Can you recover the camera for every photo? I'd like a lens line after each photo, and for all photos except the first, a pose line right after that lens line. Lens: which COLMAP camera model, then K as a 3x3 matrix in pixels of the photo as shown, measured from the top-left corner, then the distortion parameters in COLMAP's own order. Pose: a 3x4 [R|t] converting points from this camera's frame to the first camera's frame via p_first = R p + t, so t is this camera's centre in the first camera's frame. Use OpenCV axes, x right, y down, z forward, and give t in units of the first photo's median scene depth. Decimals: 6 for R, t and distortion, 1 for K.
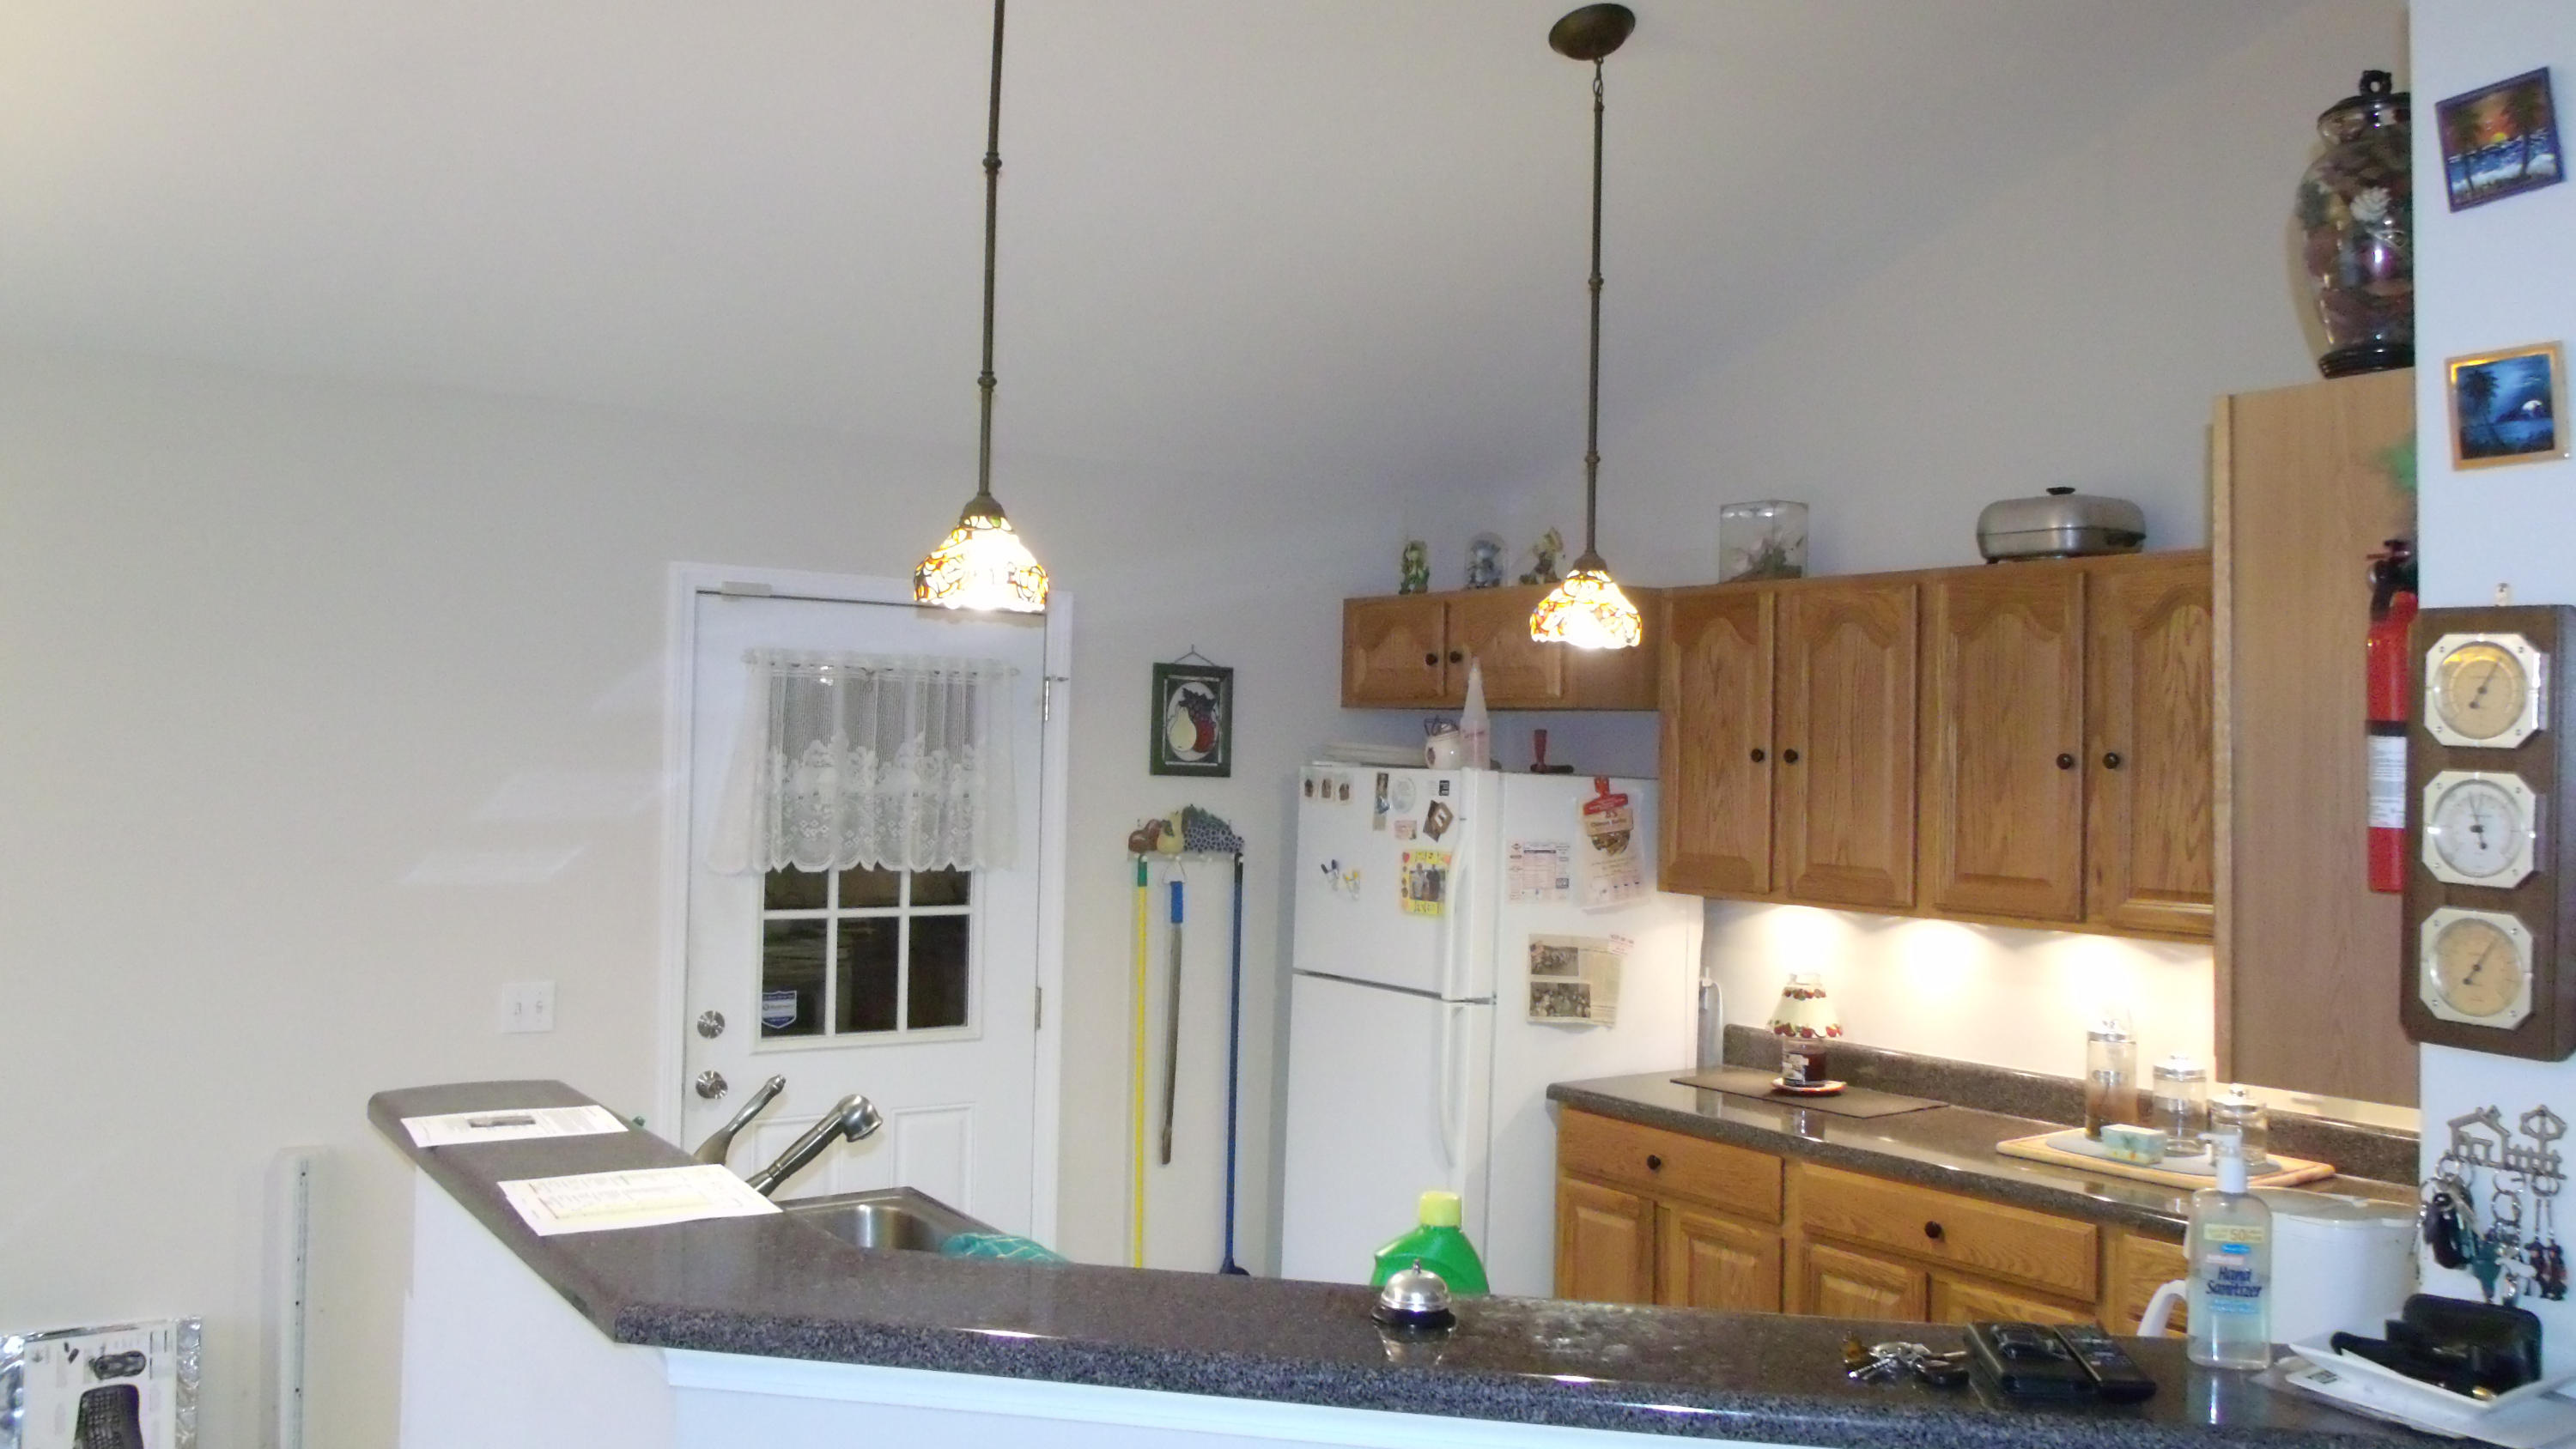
lens RADIAL K [[1999.8, 0, 1280.4], [0, 1999.8, 716.0], [0, 0, 1]] dist [-0.007618, -0.132608]
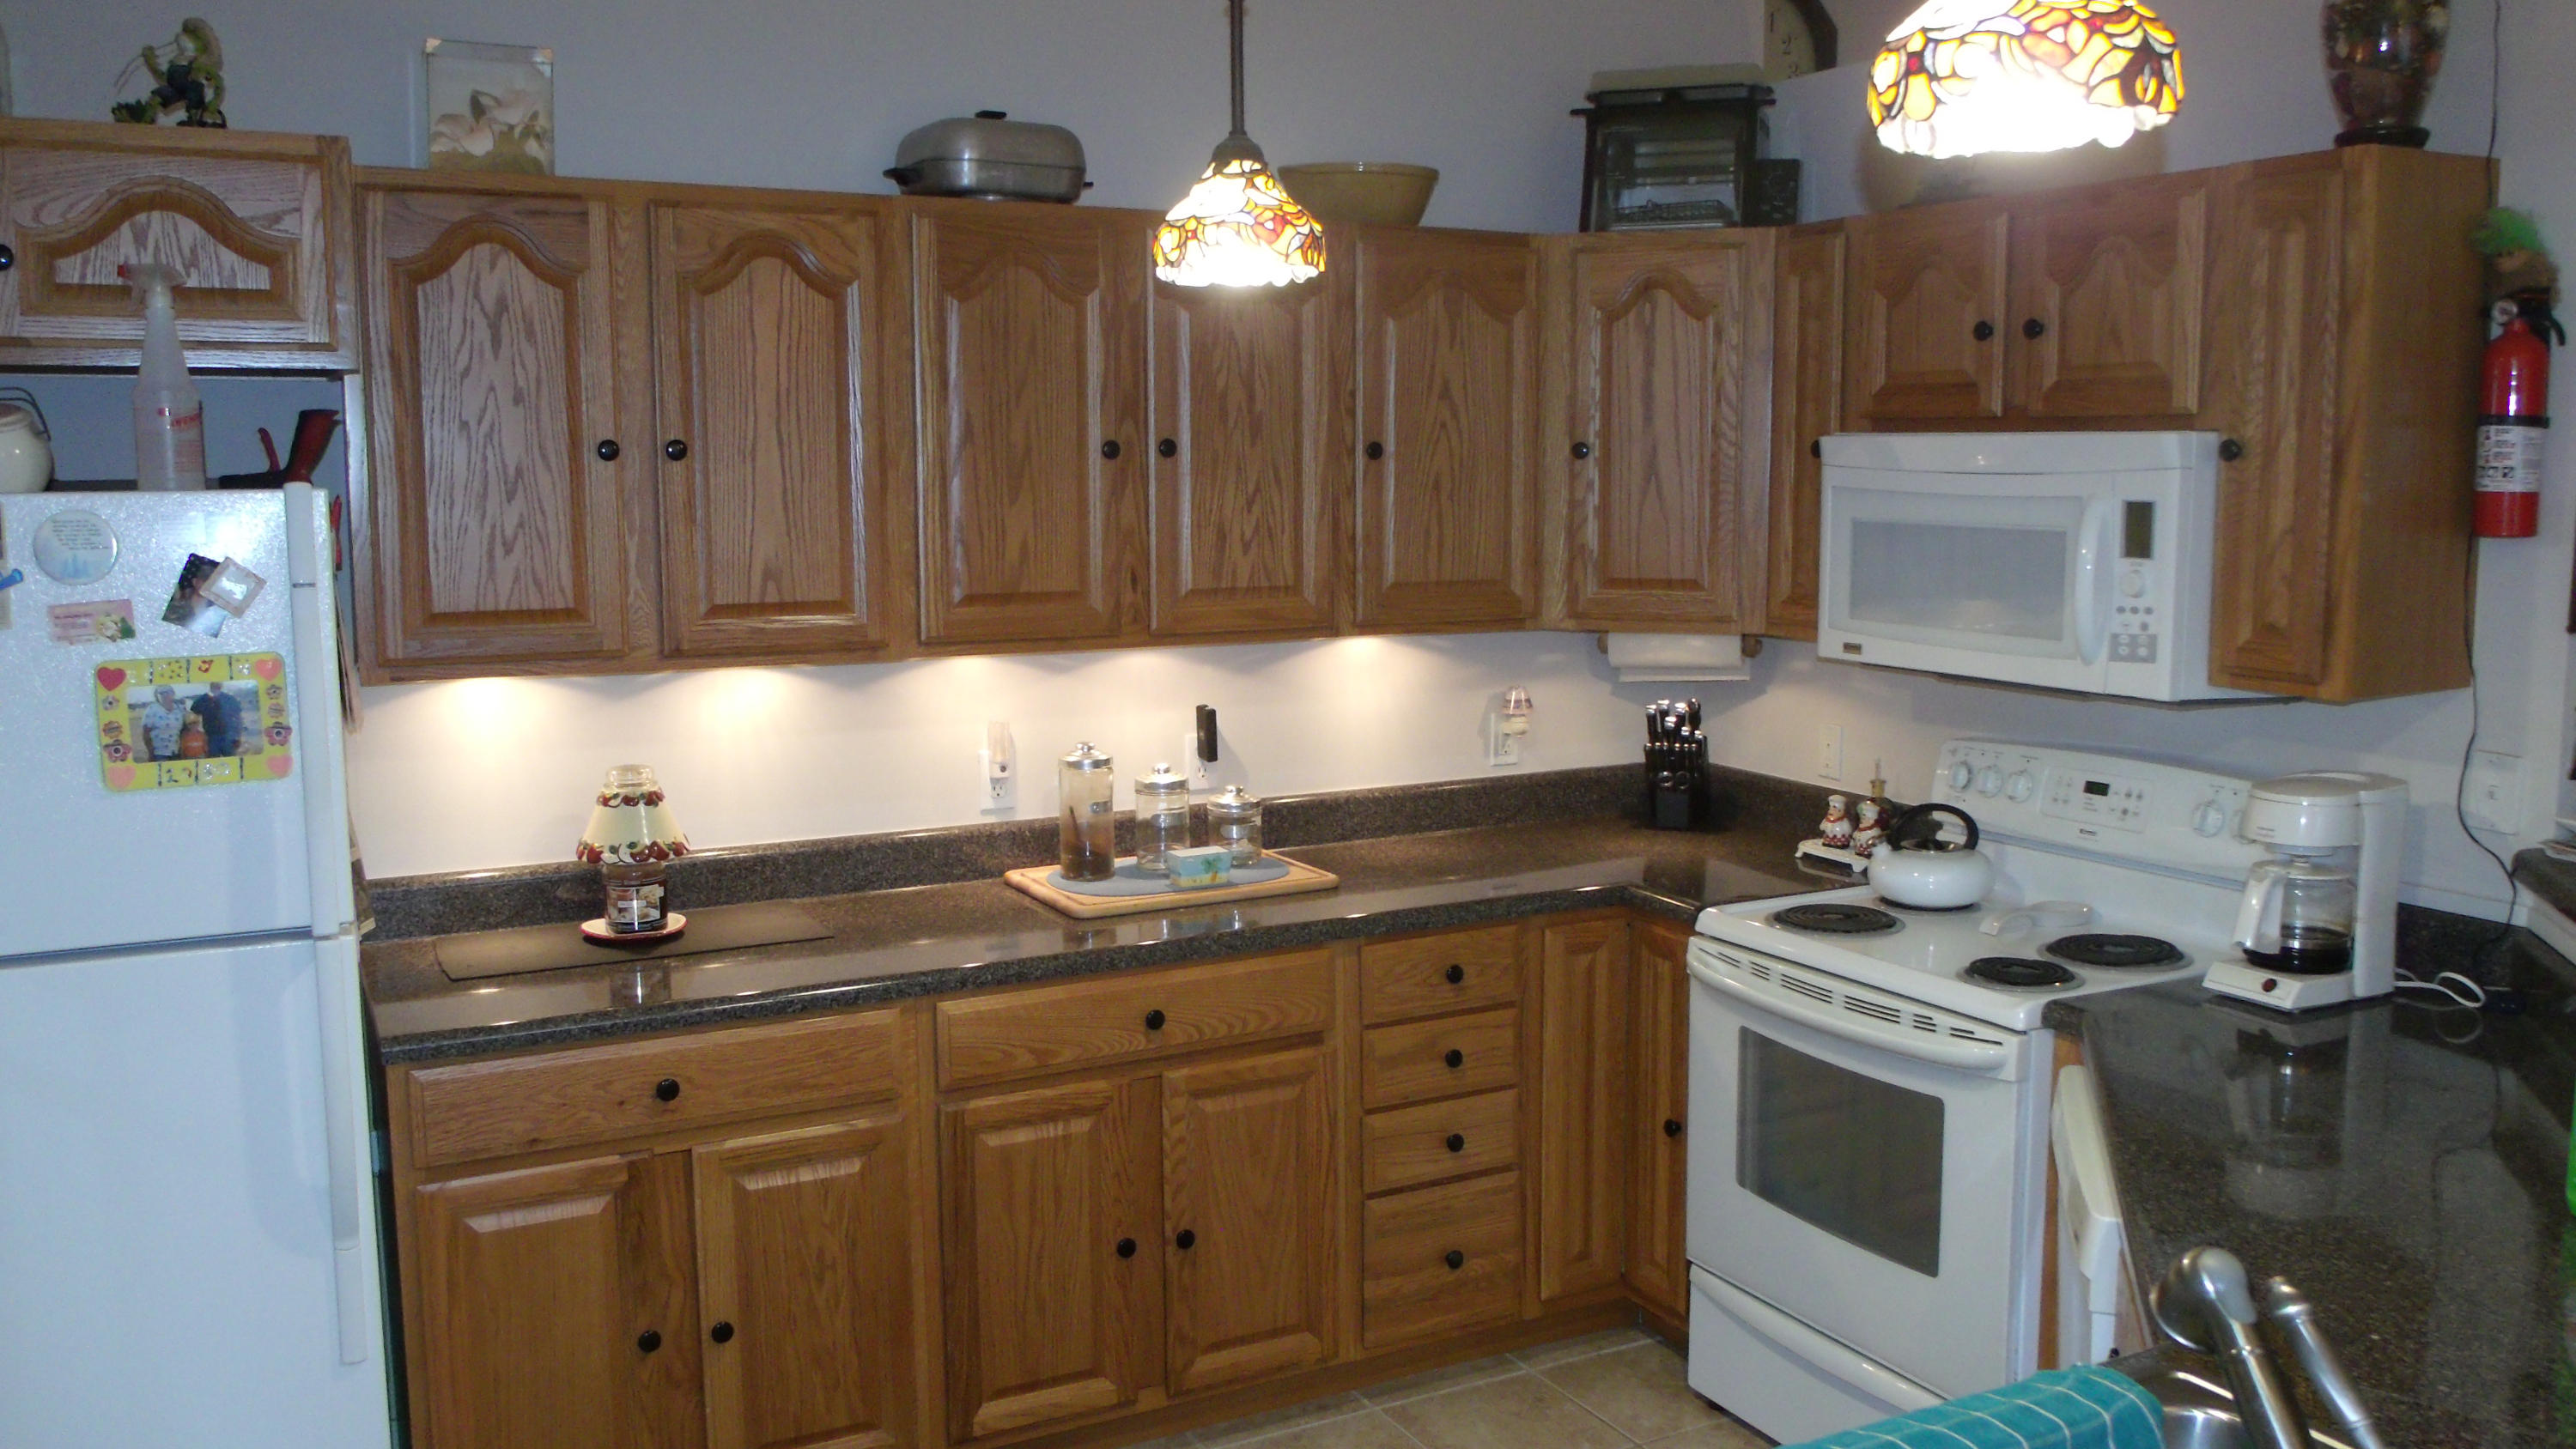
lens RADIAL K [[1999.8, 0, 1280.4], [0, 1999.8, 716.0], [0, 0, 1]] dist [-0.007618, -0.132608]
pose [[0.114022, -0.146310, 0.982646, -0.443812], [-0.015538, 0.988713, 0.149016, 0.006652], [-0.993357, -0.032260, 0.110461, 0.810978]]
